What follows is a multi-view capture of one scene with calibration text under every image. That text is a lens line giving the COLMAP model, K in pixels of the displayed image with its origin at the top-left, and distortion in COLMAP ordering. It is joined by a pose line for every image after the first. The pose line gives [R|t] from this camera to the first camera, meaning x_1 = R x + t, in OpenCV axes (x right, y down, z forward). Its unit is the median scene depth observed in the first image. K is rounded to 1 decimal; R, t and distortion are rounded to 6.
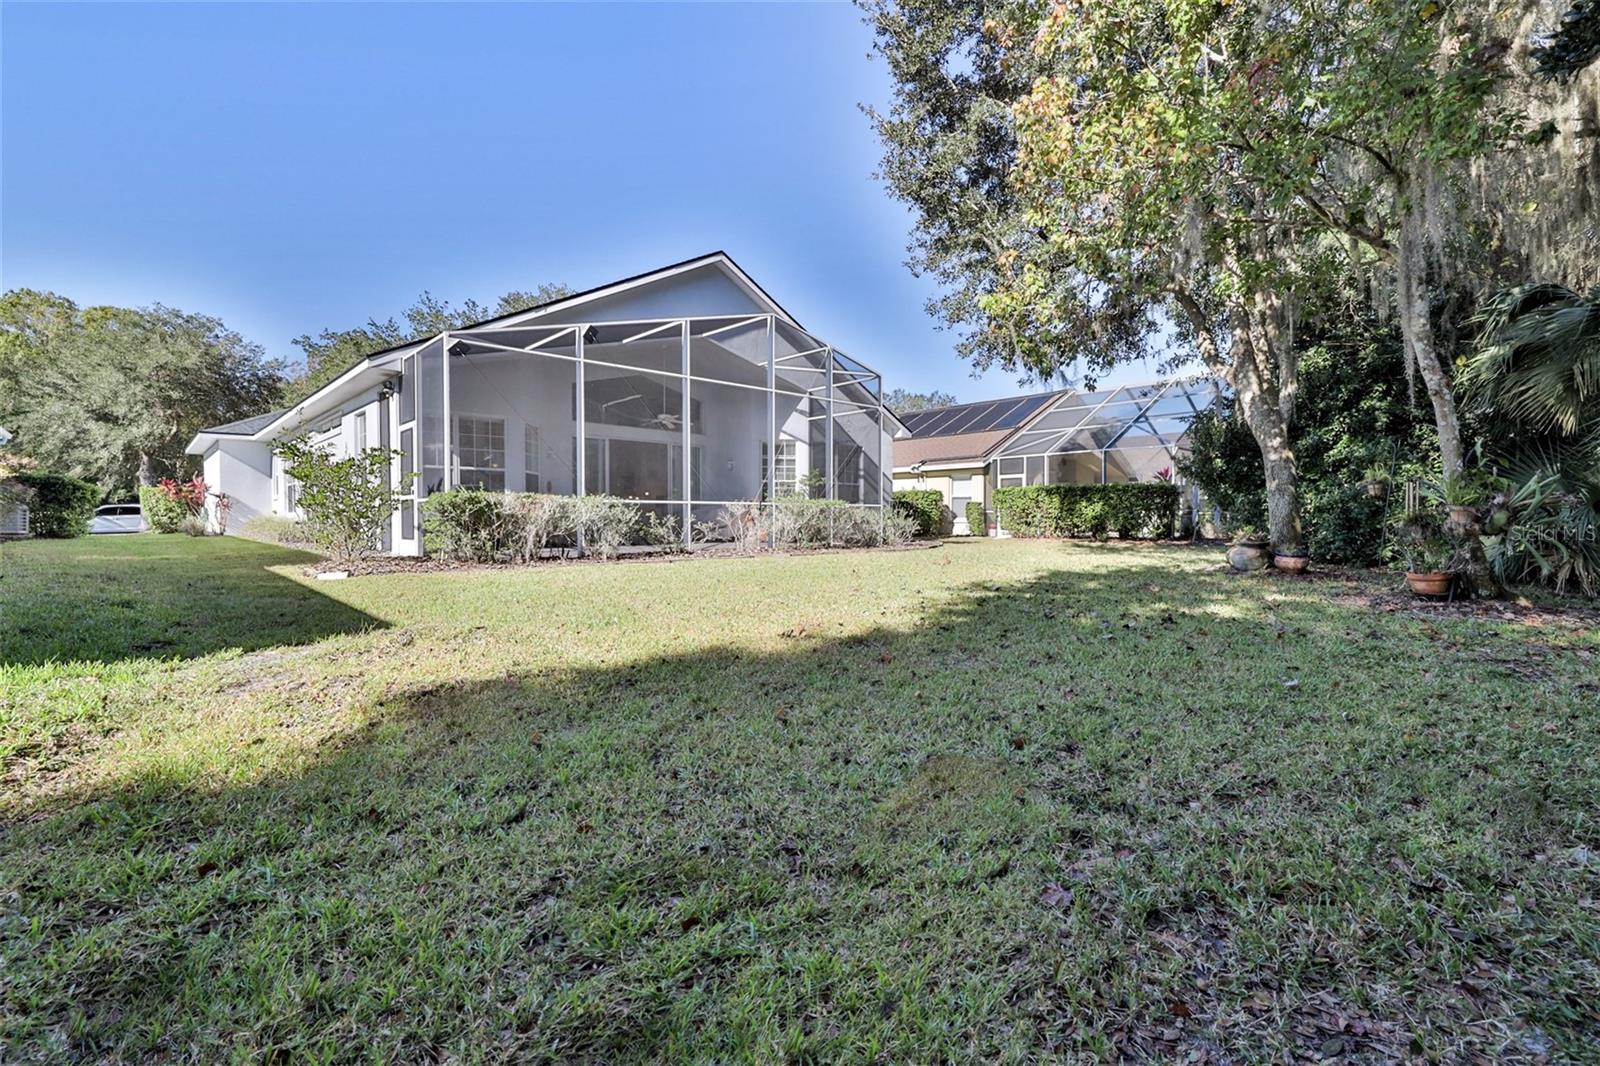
lens RADIAL K [[717.9, 0, 800.0], [0, 717.9, 533.0], [0, 0, 1]] dist [0.000656, 0.000130]
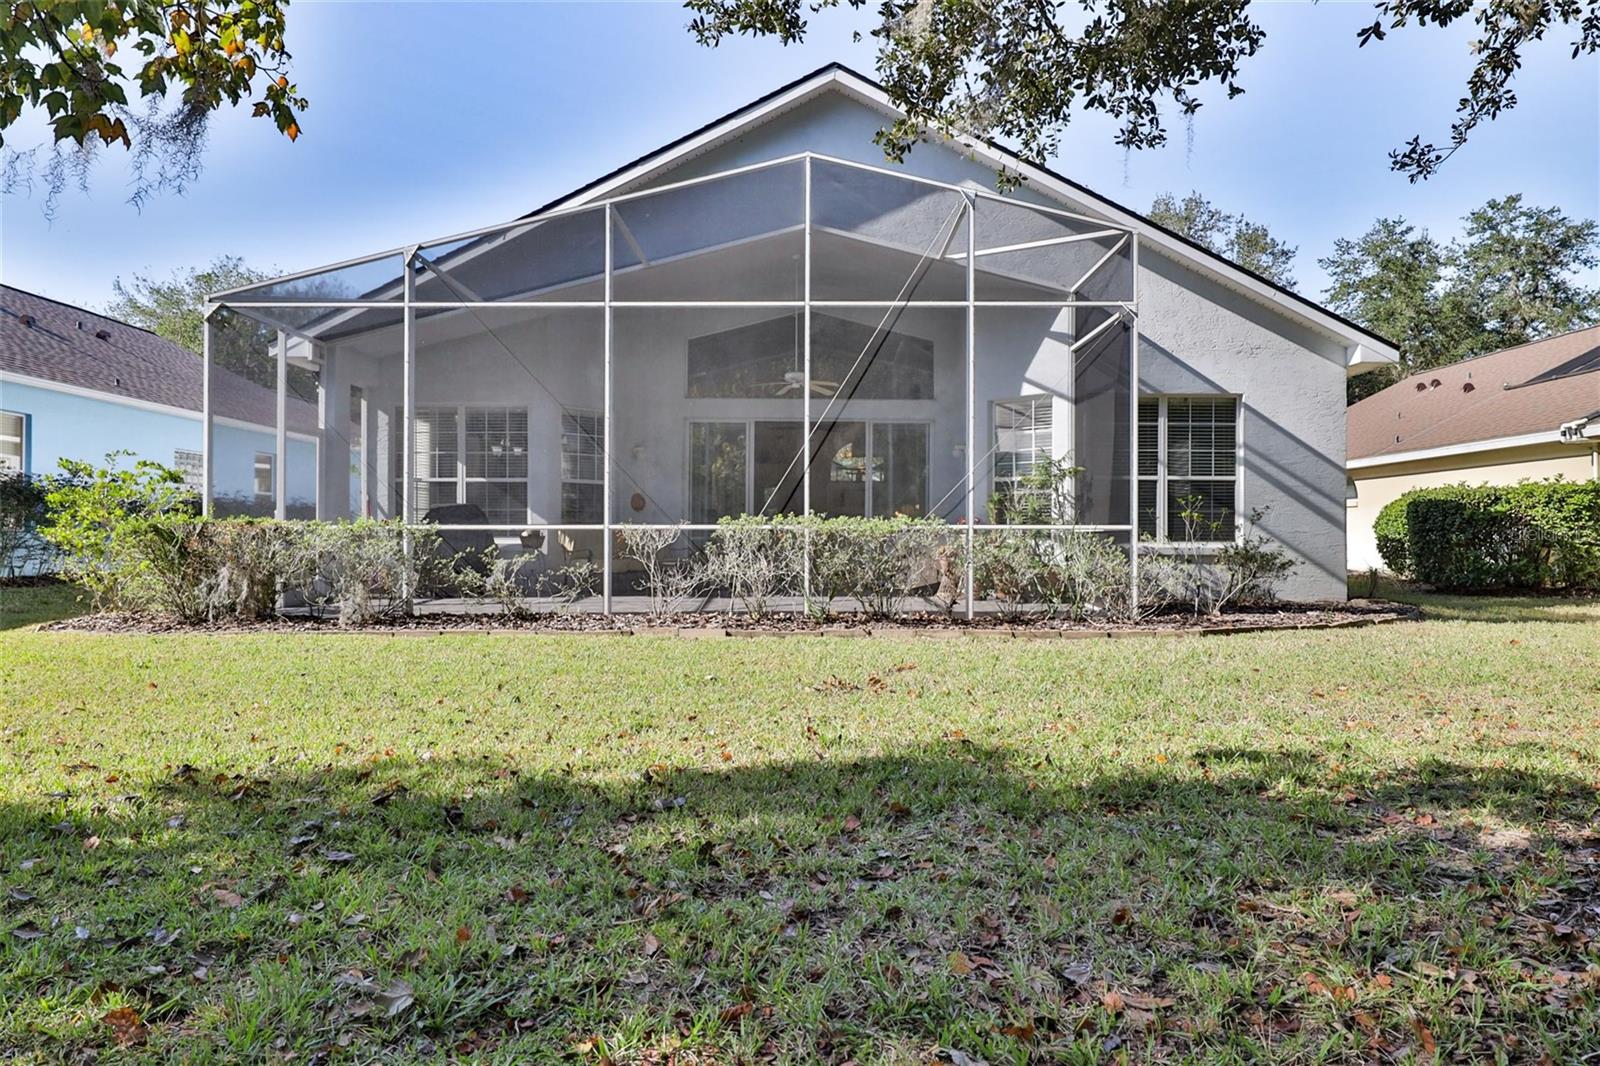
lens RADIAL K [[936.3, 0, 800.0], [0, 936.3, 533.0], [0, 0, 1]] dist [-0.000154, 0.000001]
pose [[0.732695, -0.002979, -0.680550, 0.312079], [-0.013487, 0.999730, -0.018897, -0.017578], [0.680423, 0.023025, 0.732458, 0.404355]]
